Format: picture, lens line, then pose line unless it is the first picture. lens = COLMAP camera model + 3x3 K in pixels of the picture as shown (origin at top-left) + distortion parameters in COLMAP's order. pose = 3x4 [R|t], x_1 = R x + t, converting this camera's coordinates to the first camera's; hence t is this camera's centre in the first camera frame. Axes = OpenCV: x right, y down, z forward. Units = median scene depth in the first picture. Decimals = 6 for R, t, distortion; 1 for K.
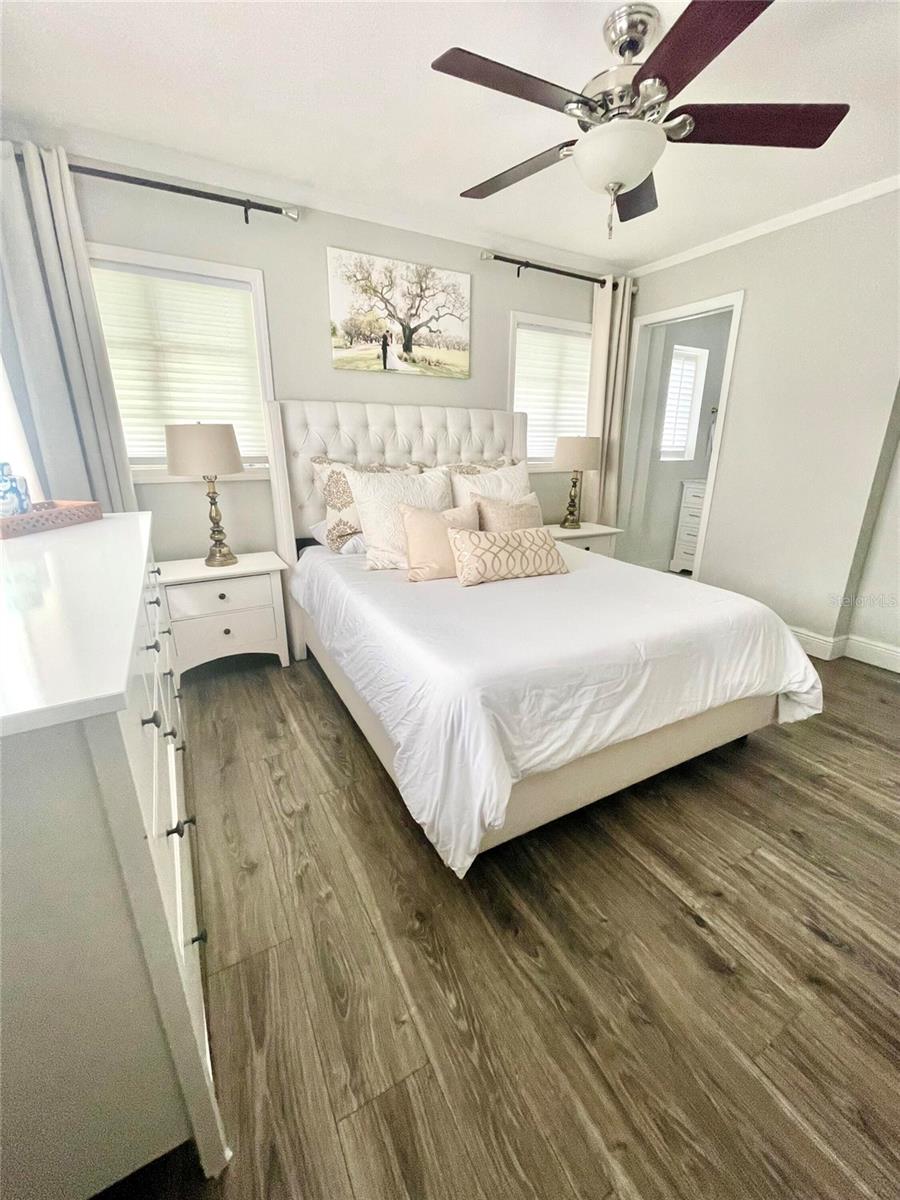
lens RADIAL K [[488.4, 0, 455.3], [0, 488.4, 600.2], [0, 0, 1]] dist [-0.001753, -0.000994]
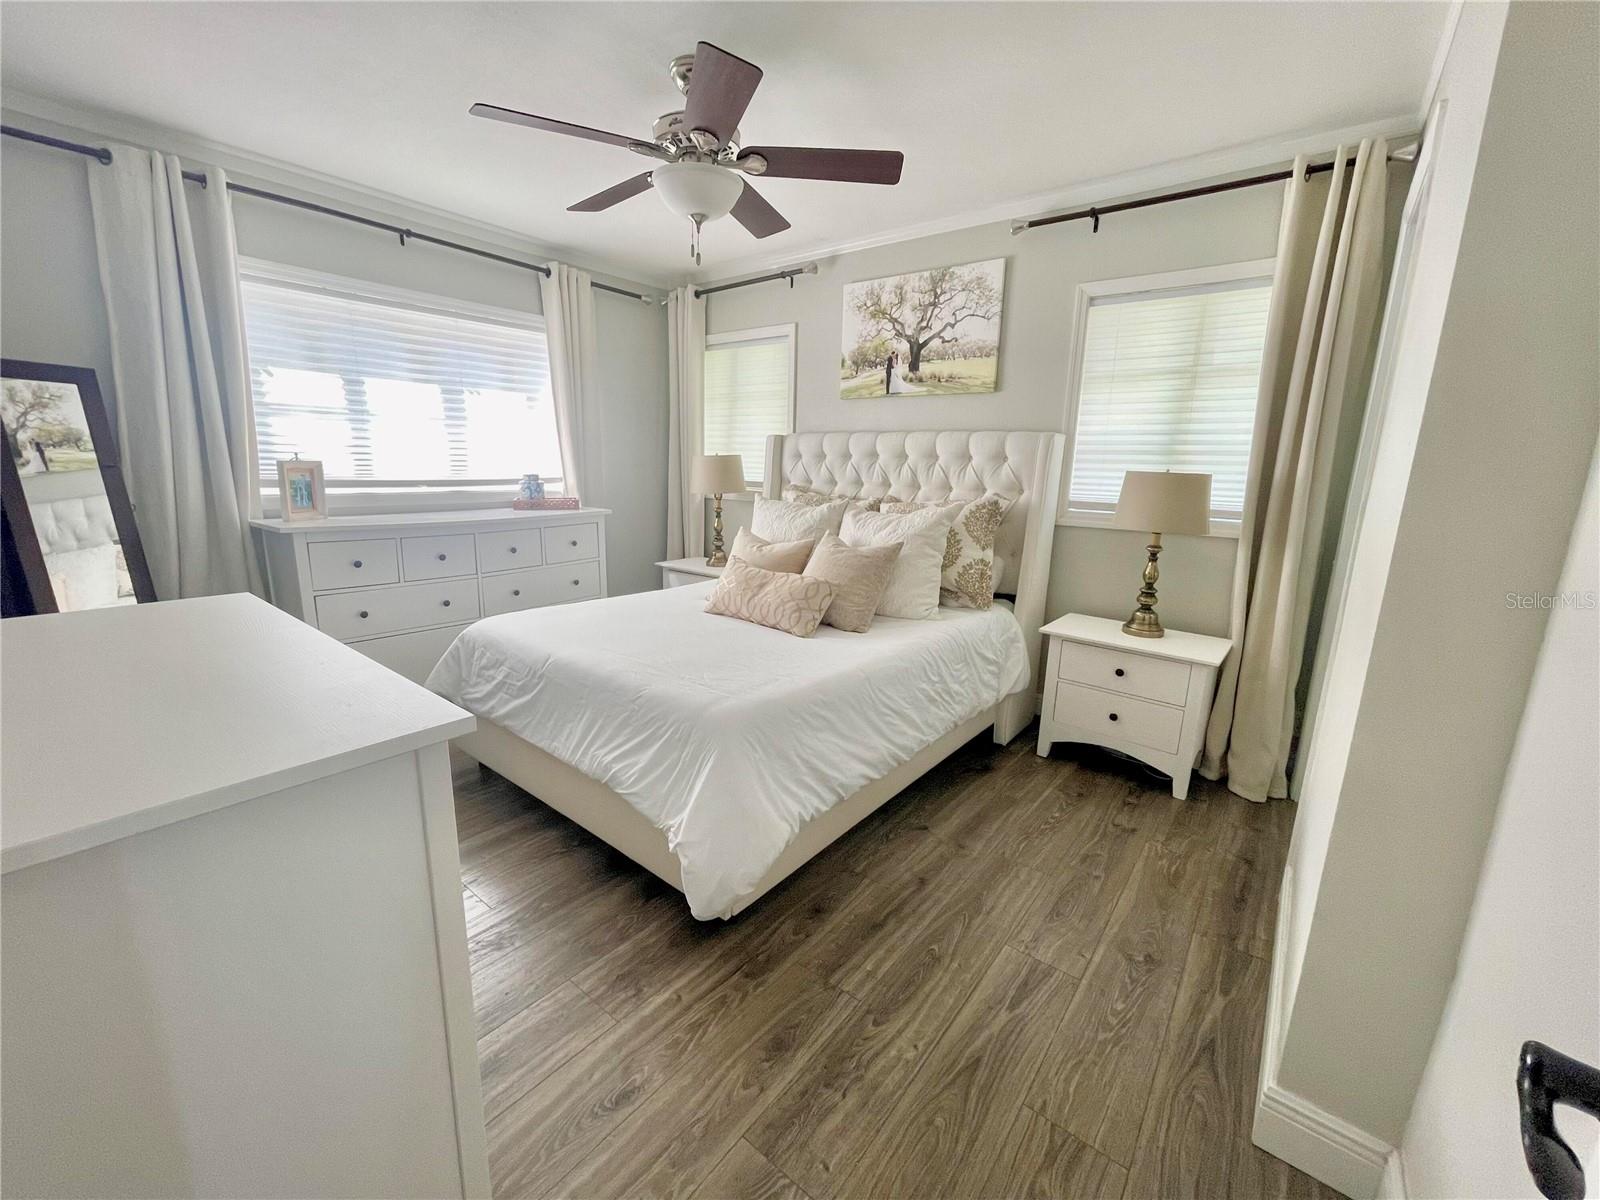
lens RADIAL K [[651.1, 0, 808.0], [0, 651.1, 616.4], [0, 0, 1]] dist [-0.001753, -0.000994]
pose [[0.384755, 0.213432, -0.898003, 0.958850], [-0.309033, 0.946536, 0.092560, -0.153800], [0.869748, 0.241900, 0.430142, 0.461874]]
